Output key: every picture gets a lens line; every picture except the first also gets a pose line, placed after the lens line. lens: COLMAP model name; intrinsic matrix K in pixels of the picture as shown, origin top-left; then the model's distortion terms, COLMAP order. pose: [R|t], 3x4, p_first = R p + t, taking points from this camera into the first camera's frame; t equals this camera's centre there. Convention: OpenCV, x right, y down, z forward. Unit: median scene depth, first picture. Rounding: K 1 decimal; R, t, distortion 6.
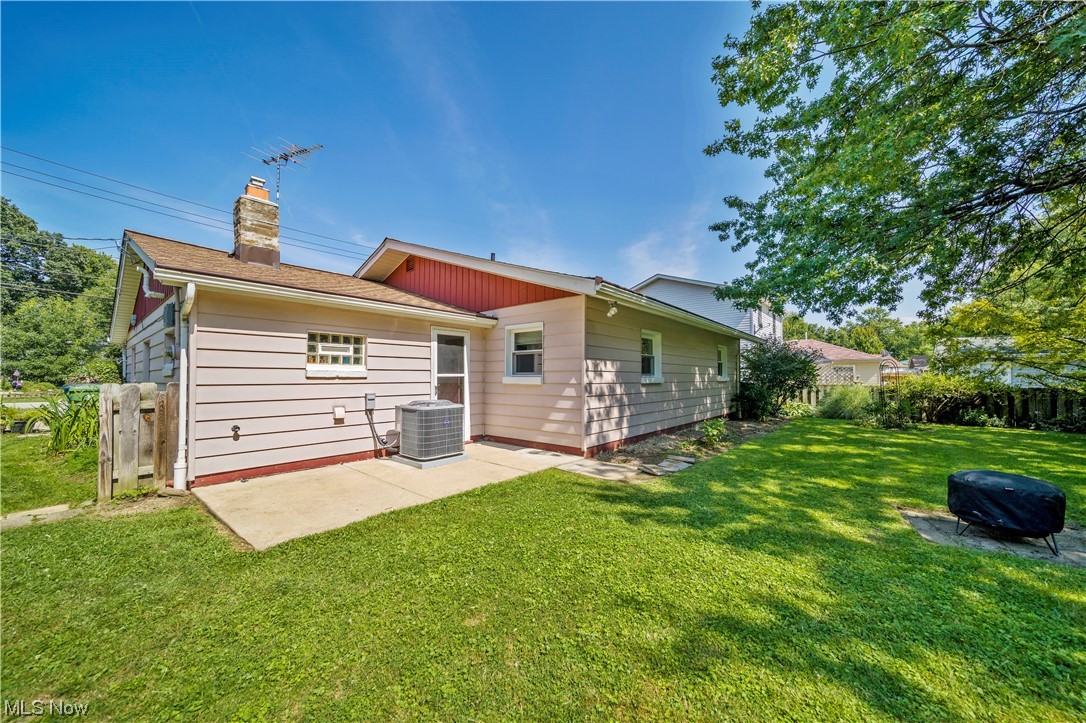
lens RADIAL K [[380.1, 0, 537.8], [0, 380.1, 366.6], [0, 0, 1]] dist [0.000557, 0.000119]
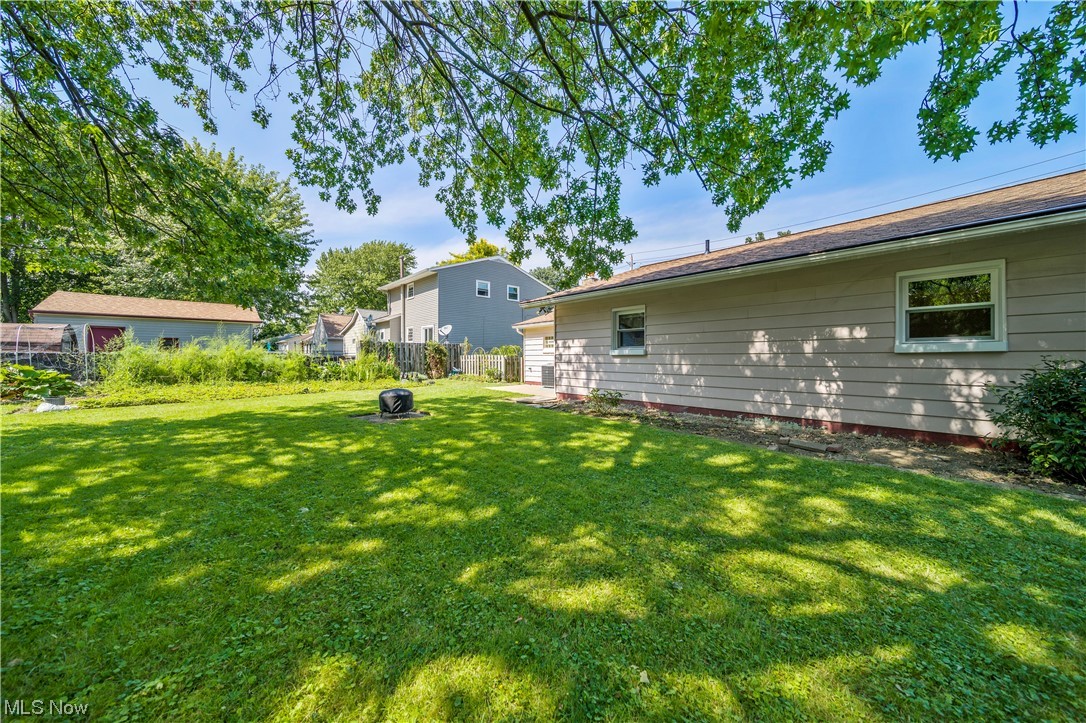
lens RADIAL K [[380.1, 0, 539.9], [0, 380.1, 360.2], [0, 0, 1]] dist [0.000557, 0.000119]
pose [[-0.154416, 0.002005, -0.988004, 1.717027], [0.024179, 0.999706, -0.001750, 0.068124], [0.987710, -0.024159, -0.154419, 1.122621]]
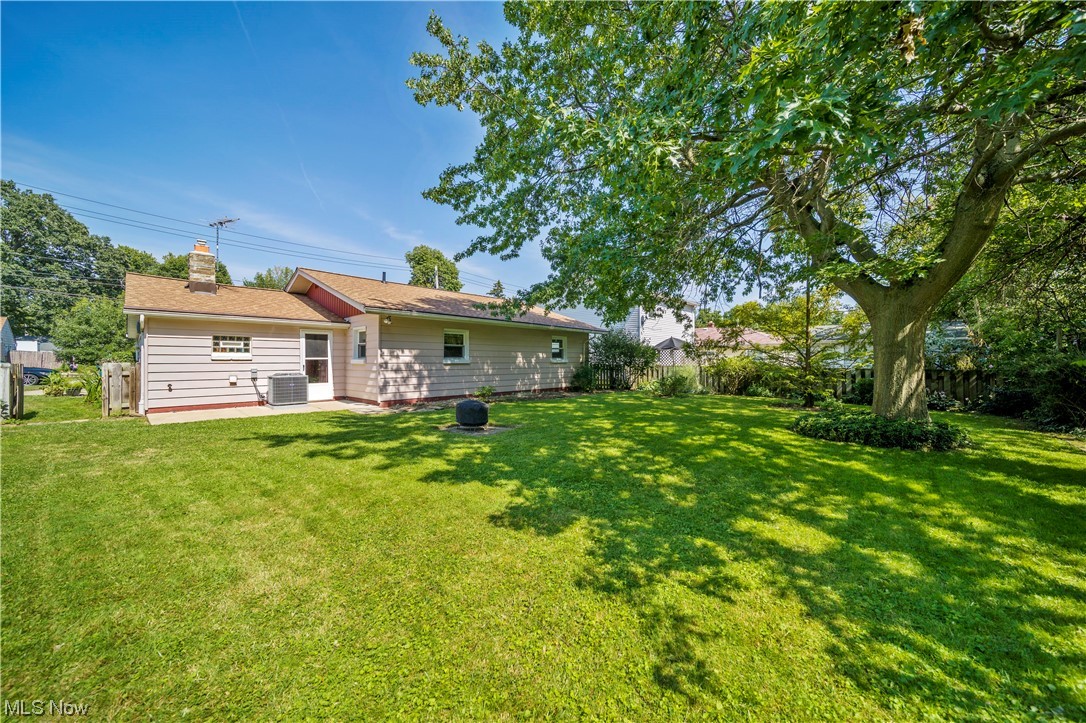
lens RADIAL K [[380.1, 0, 543.5], [0, 380.1, 355.8], [0, 0, 1]] dist [0.000557, 0.000119]
pose [[0.998594, -0.003851, -0.052869, 0.889780], [0.004610, 0.999888, 0.014254, -0.008073], [0.052808, -0.014477, 0.998500, -0.619208]]
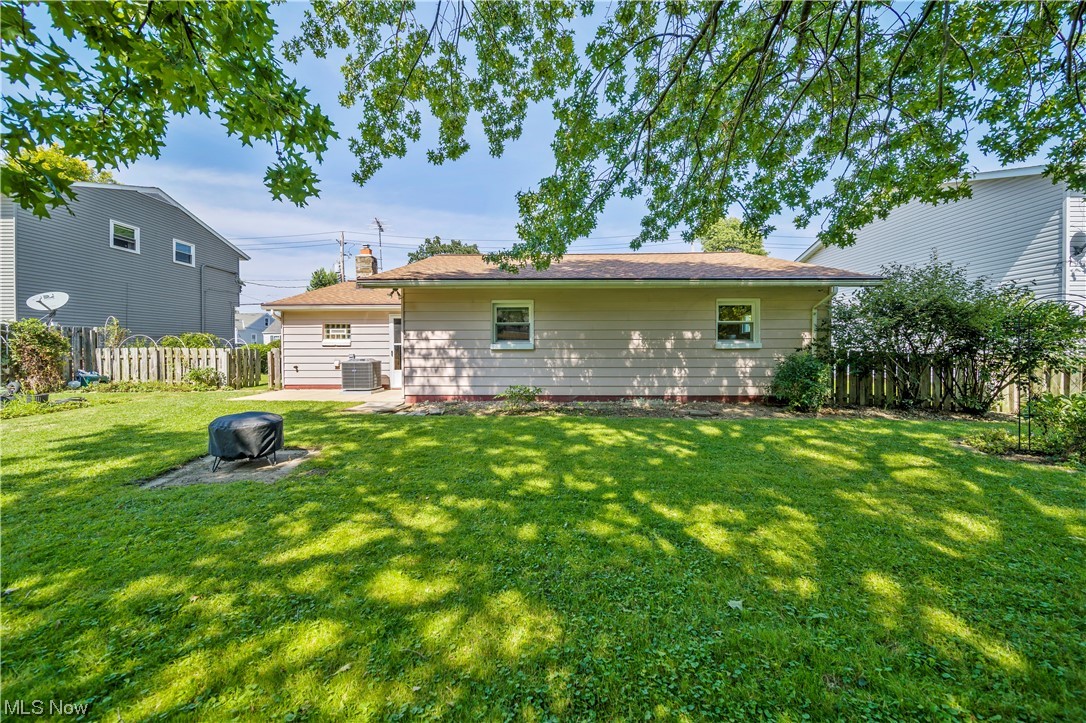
lens RADIAL K [[380.1, 0, 545.1], [0, 380.1, 355.7], [0, 0, 1]] dist [0.000557, 0.000119]
pose [[0.640147, 0.003247, -0.768246, 1.429973], [0.022246, 0.999493, 0.022760, 0.050817], [0.767931, -0.031660, 0.639750, 0.477052]]
